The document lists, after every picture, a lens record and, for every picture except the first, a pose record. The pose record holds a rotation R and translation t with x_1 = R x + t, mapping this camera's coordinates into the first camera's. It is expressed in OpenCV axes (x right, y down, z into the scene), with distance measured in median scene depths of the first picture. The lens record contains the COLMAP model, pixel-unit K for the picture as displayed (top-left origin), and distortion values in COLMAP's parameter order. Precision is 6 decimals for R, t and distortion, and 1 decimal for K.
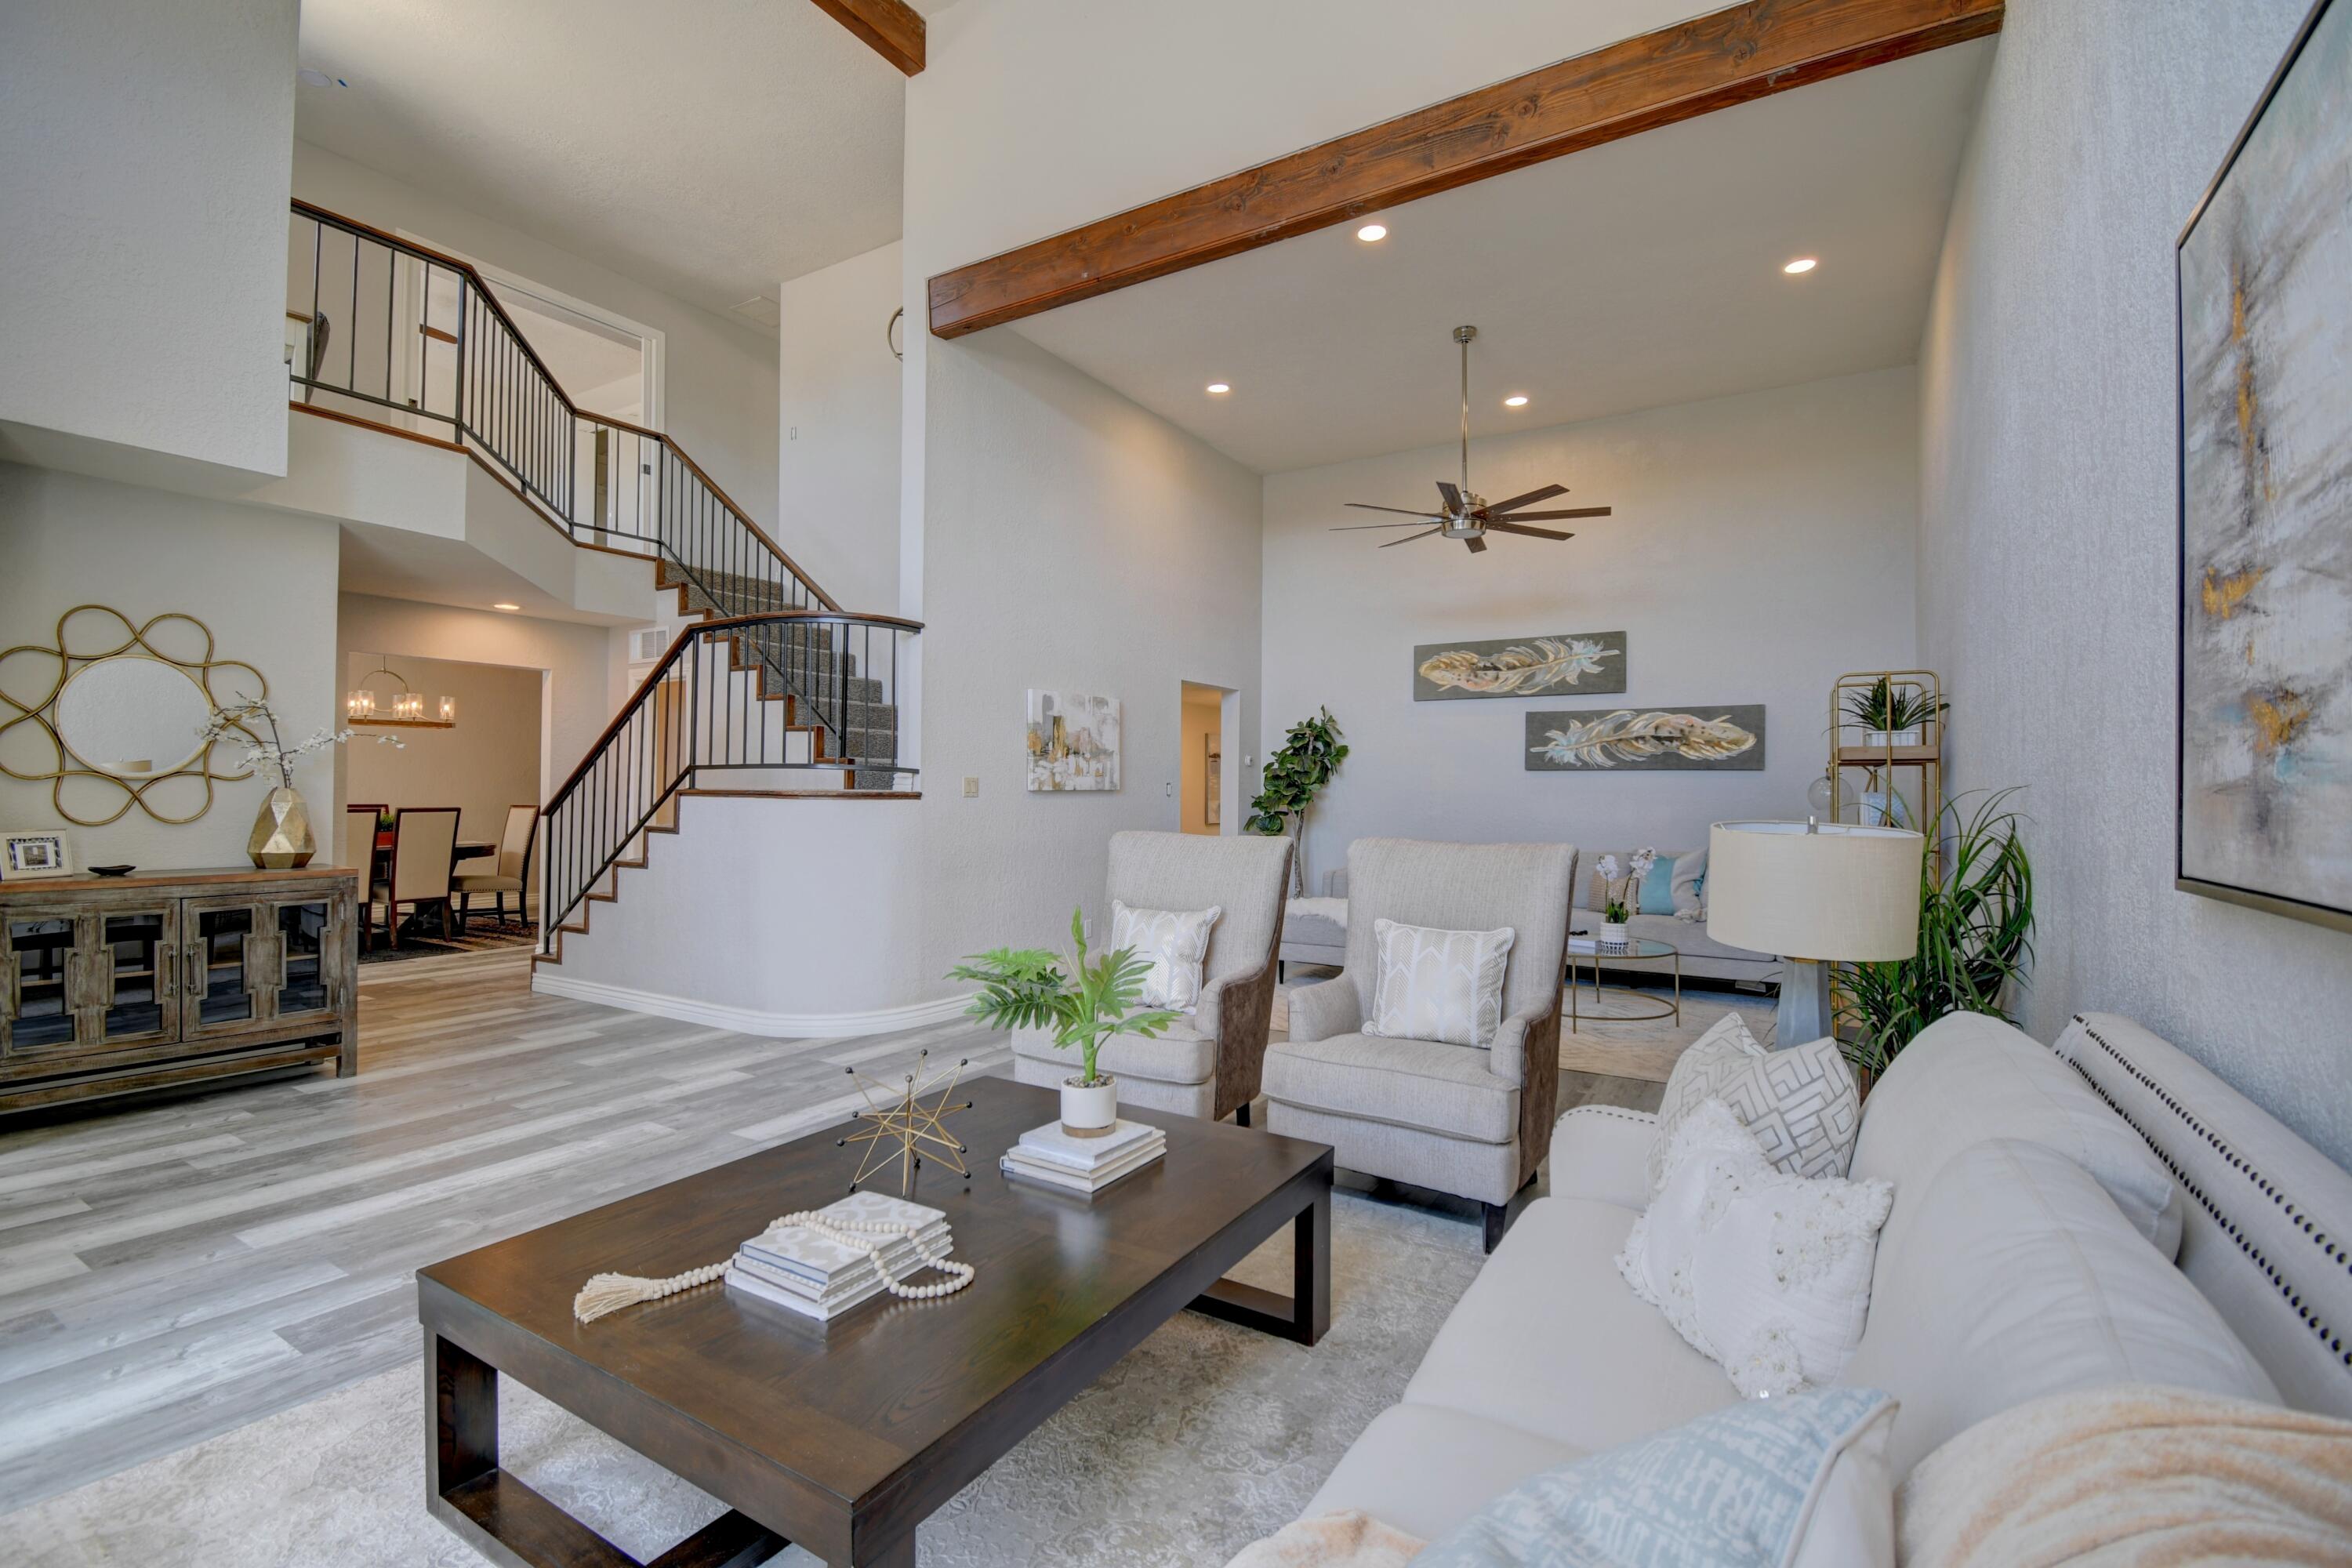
lens RADIAL K [[1039.4, 0, 1187.5], [0, 1039.4, 792.2], [0, 0, 1]] dist [0.011100, -0.019802]
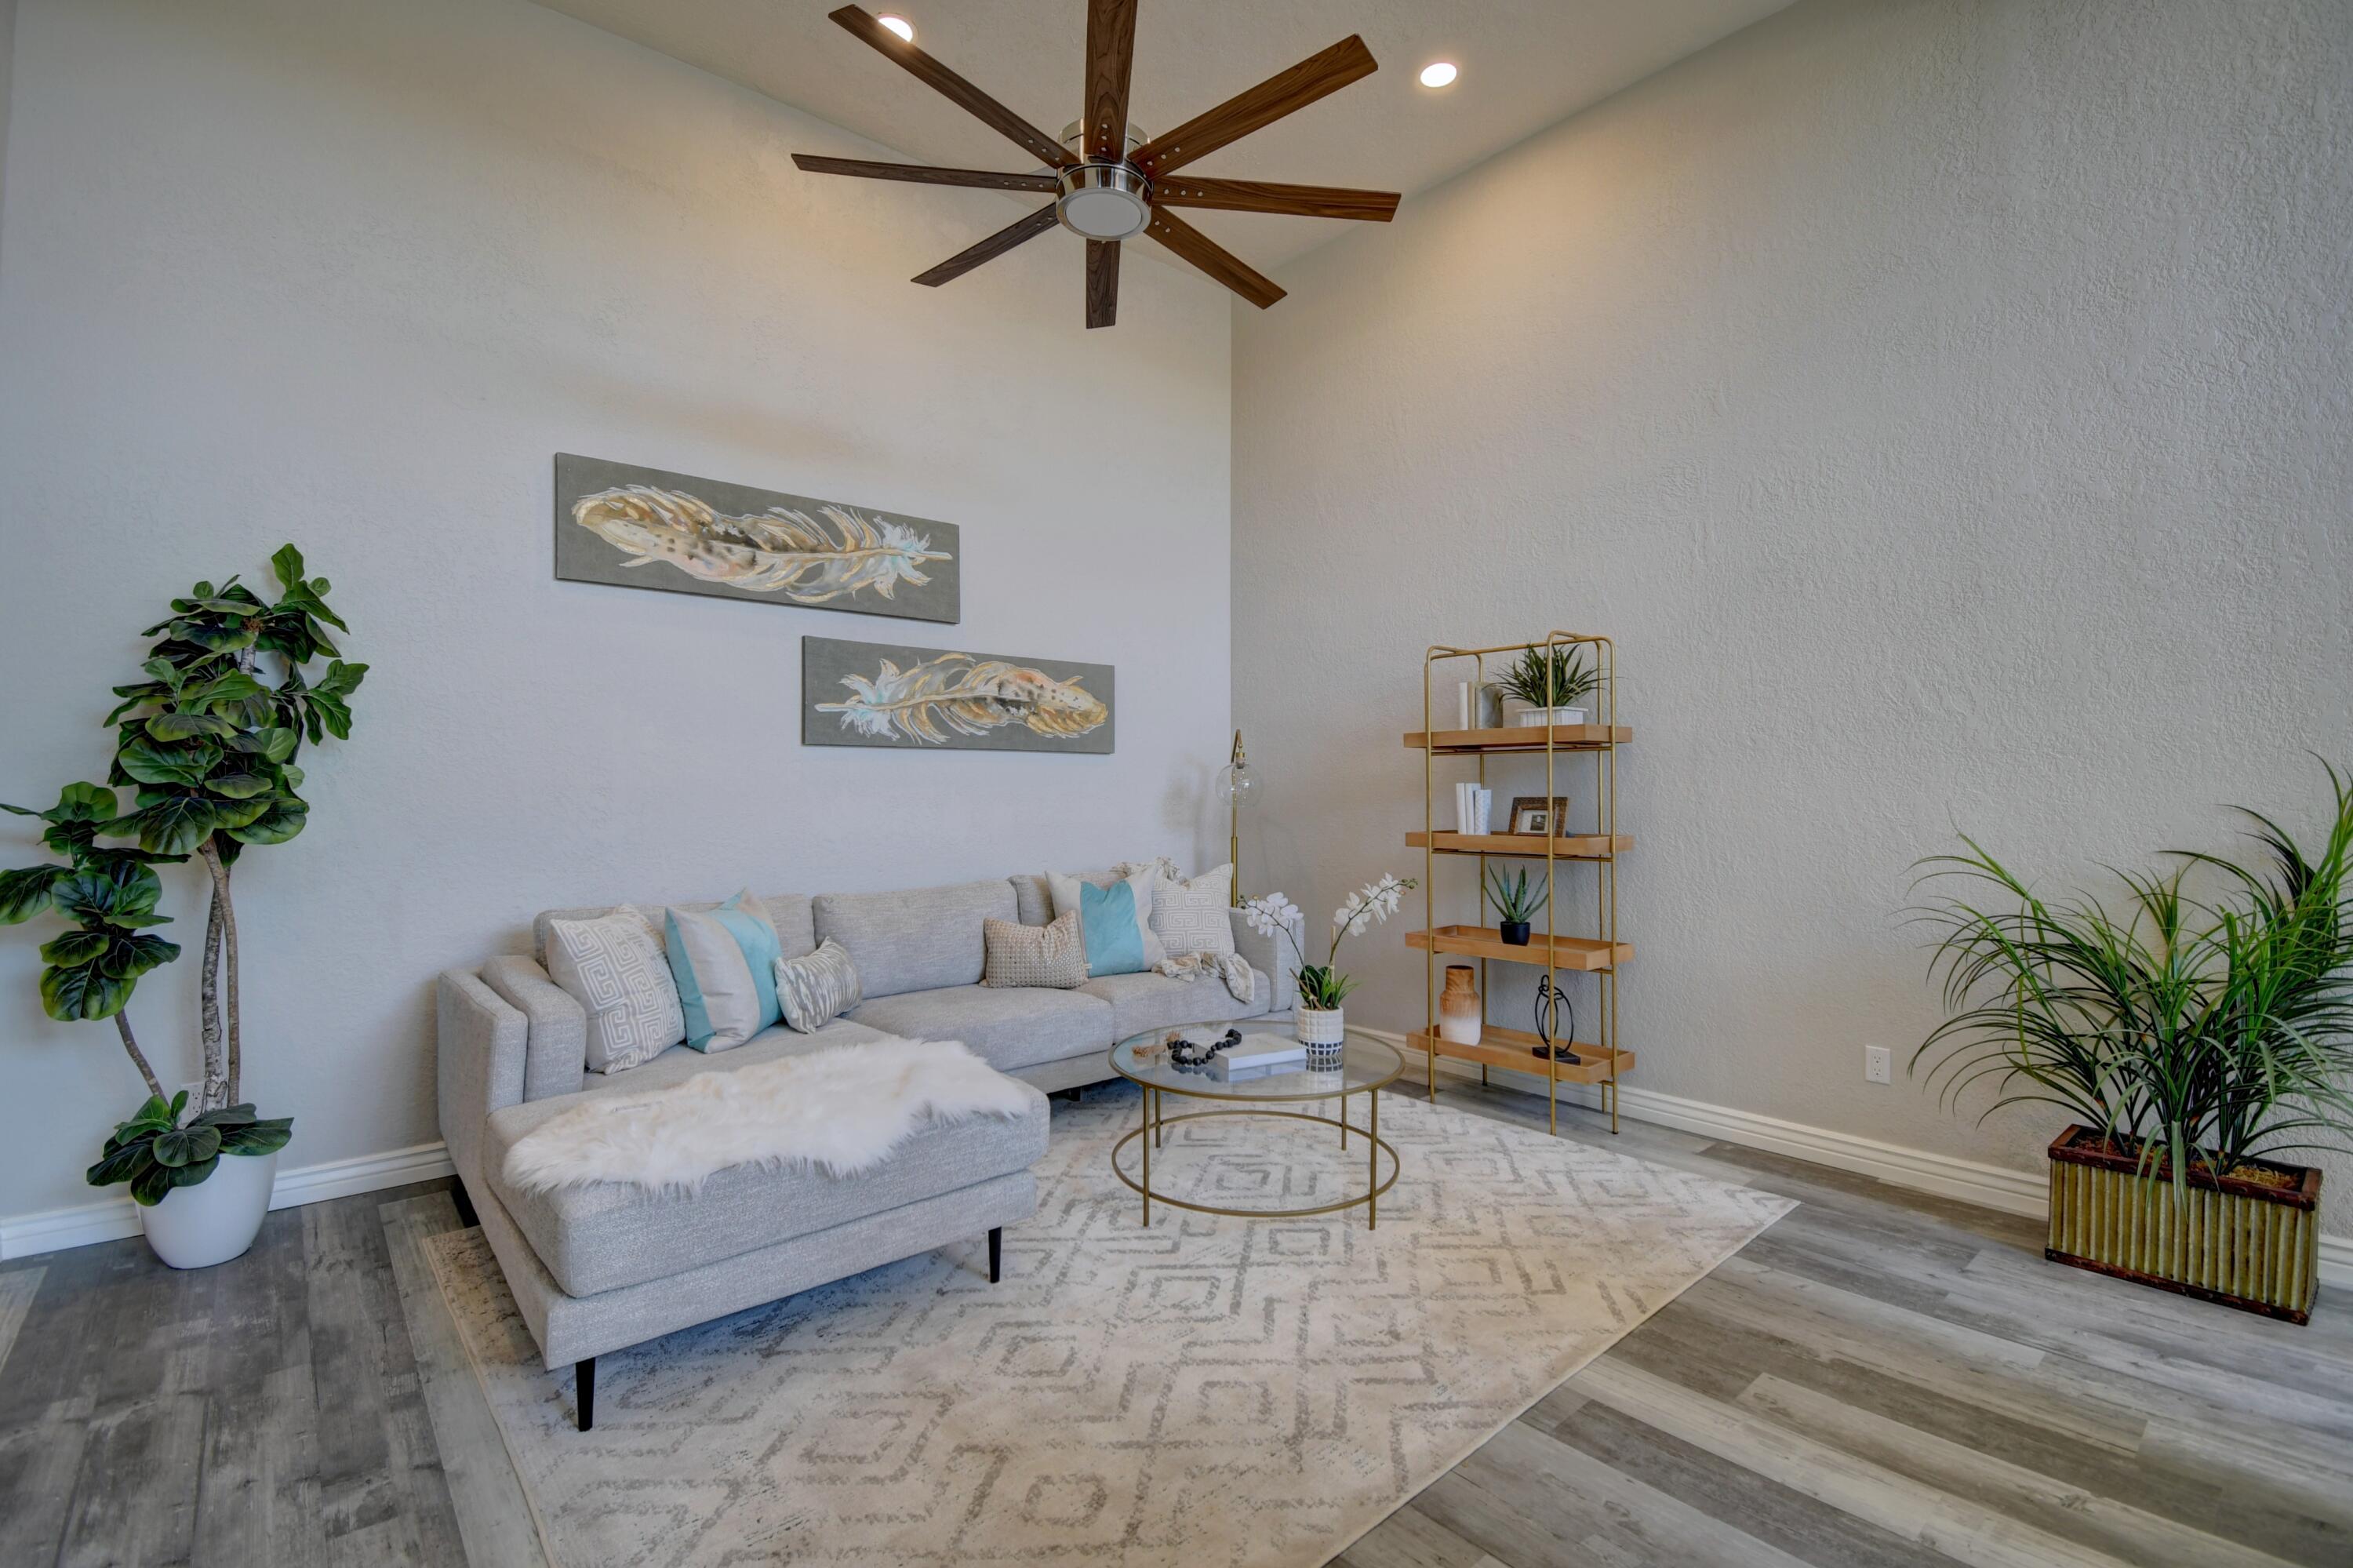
lens RADIAL K [[1039.9, 0, 1186.5], [0, 1039.9, 781.9], [0, 0, 1]] dist [0.011100, -0.019802]
pose [[0.310152, -0.000977, 0.950687, -0.126424], [0.005500, 0.999985, -0.000766, -0.000962], [-0.950671, 0.005466, 0.310152, 0.675191]]
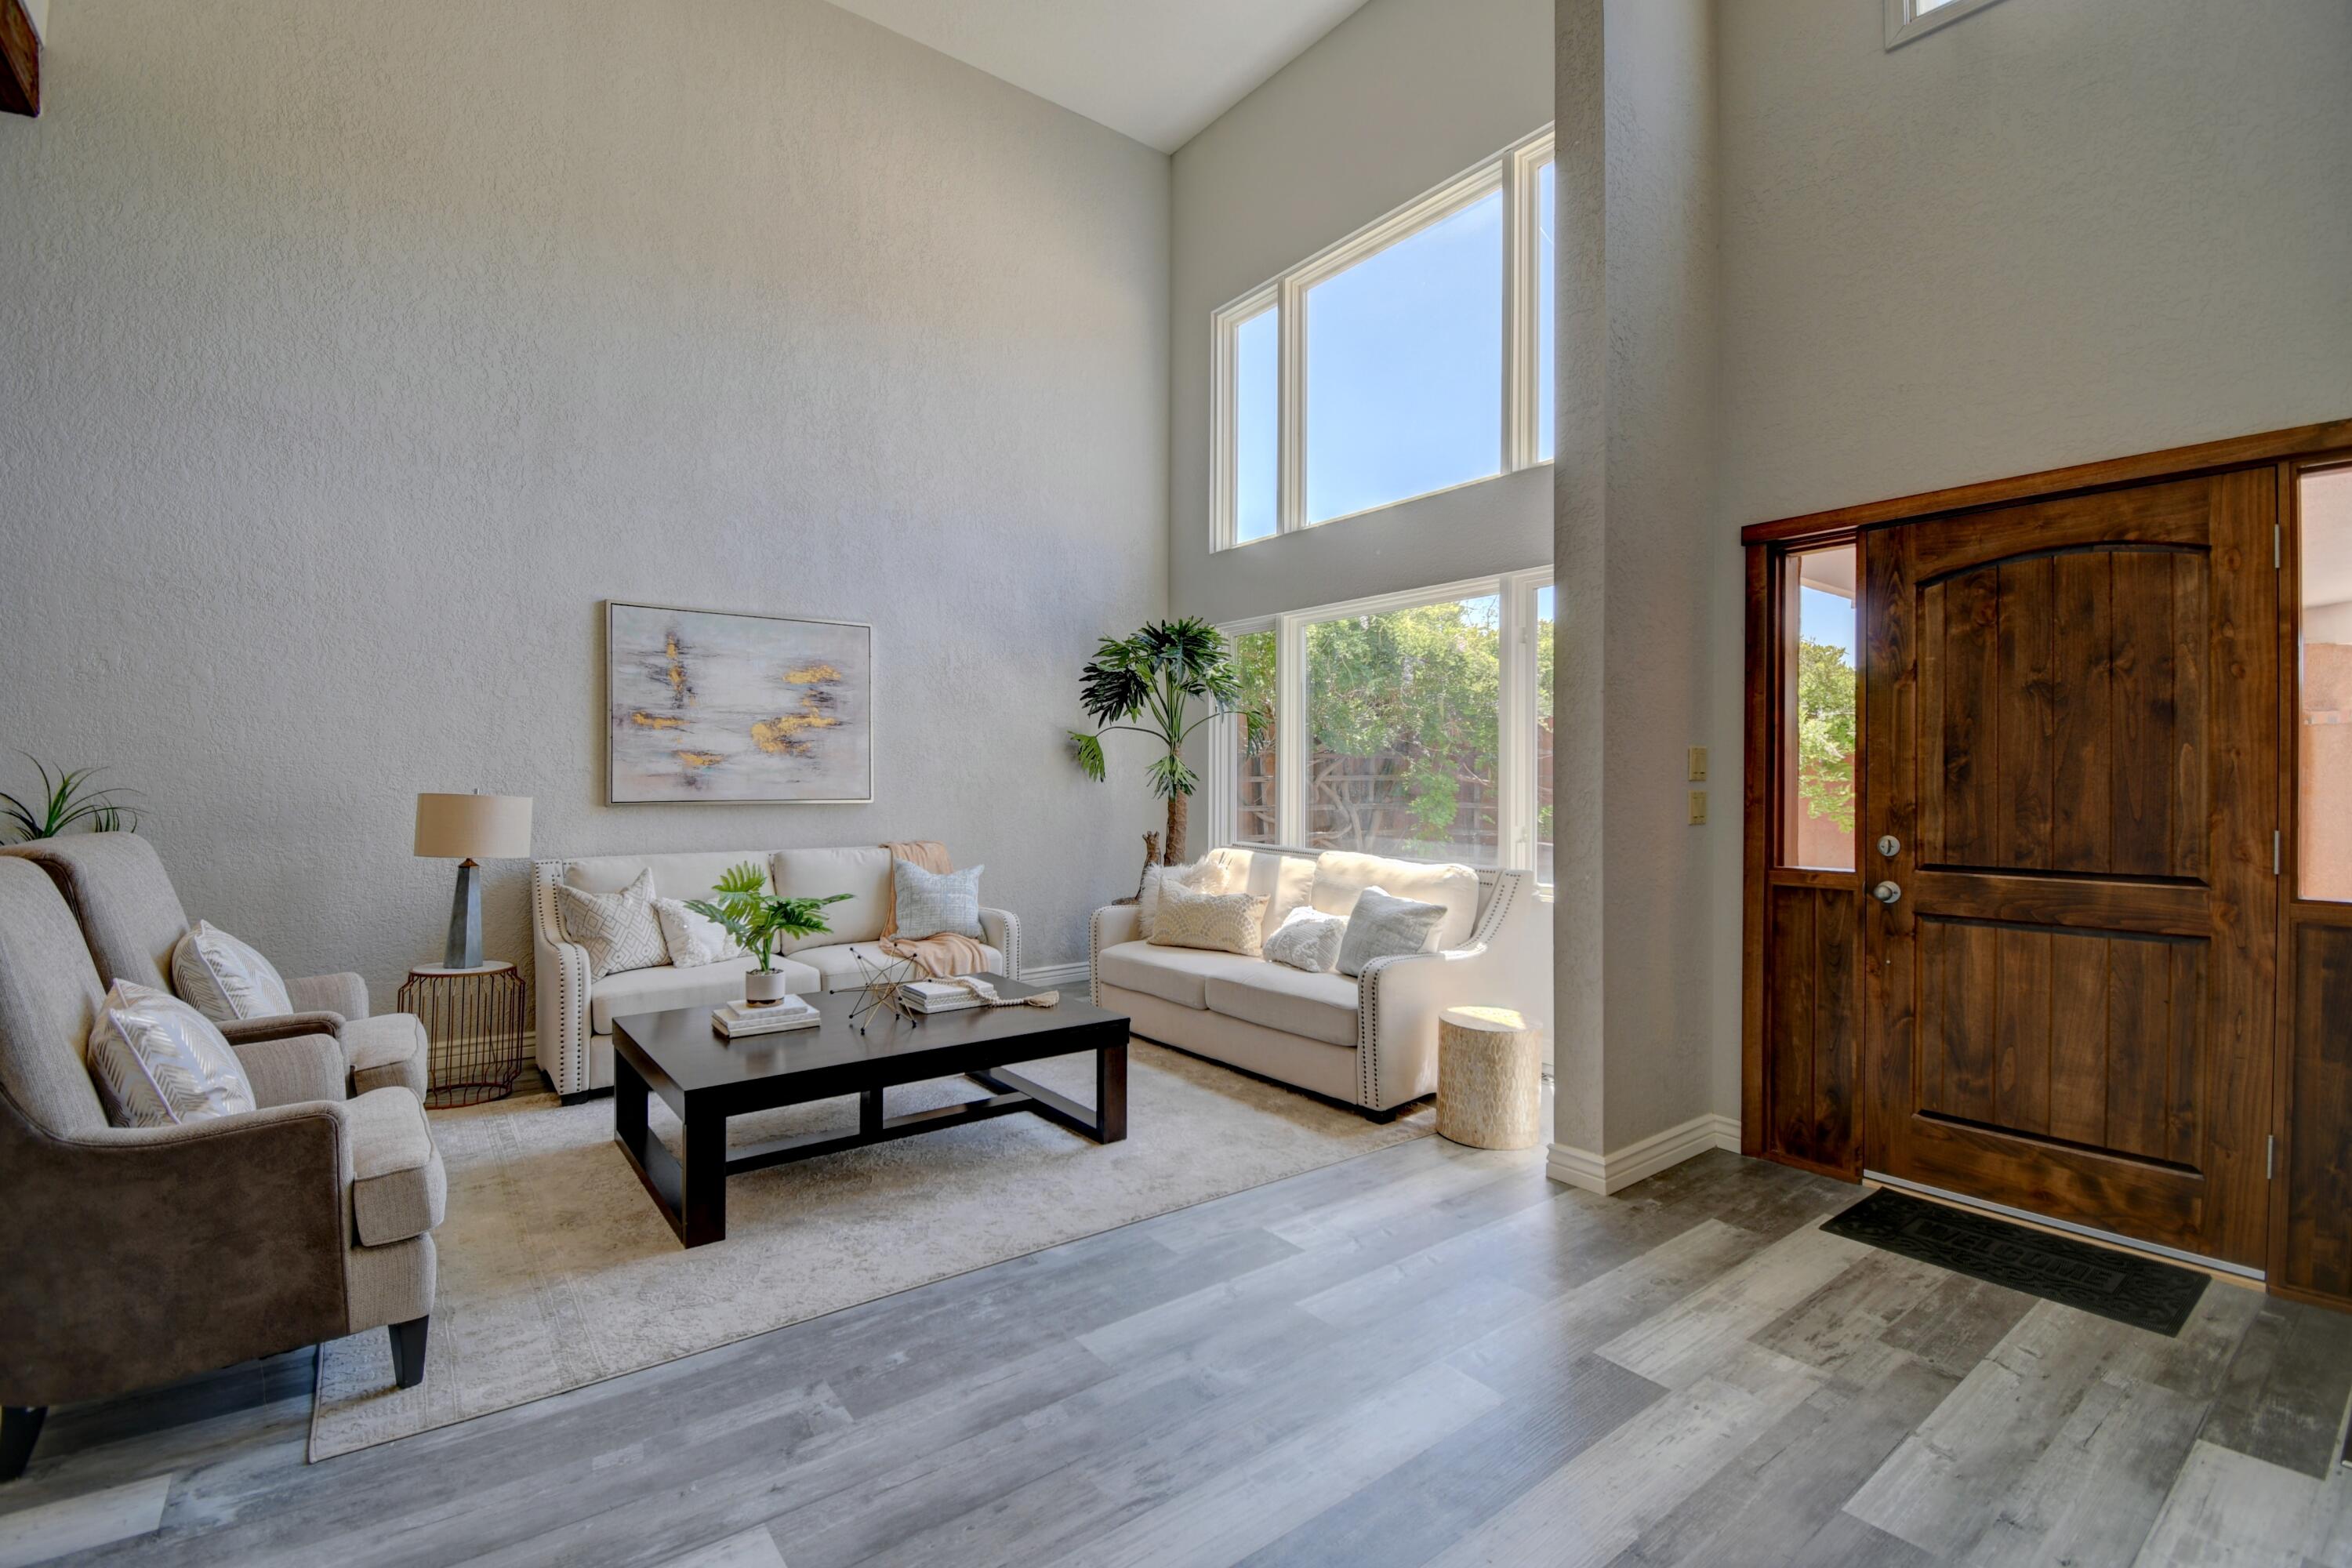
lens RADIAL K [[1039.4, 0, 1175.1], [0, 1039.4, 782.6], [0, 0, 1]] dist [0.011100, -0.019802]
pose [[-0.927442, -0.012510, 0.373757, -0.374234], [-0.009224, 0.999902, 0.010578, -0.004879], [-0.373853, 0.006363, -0.927466, 0.675694]]
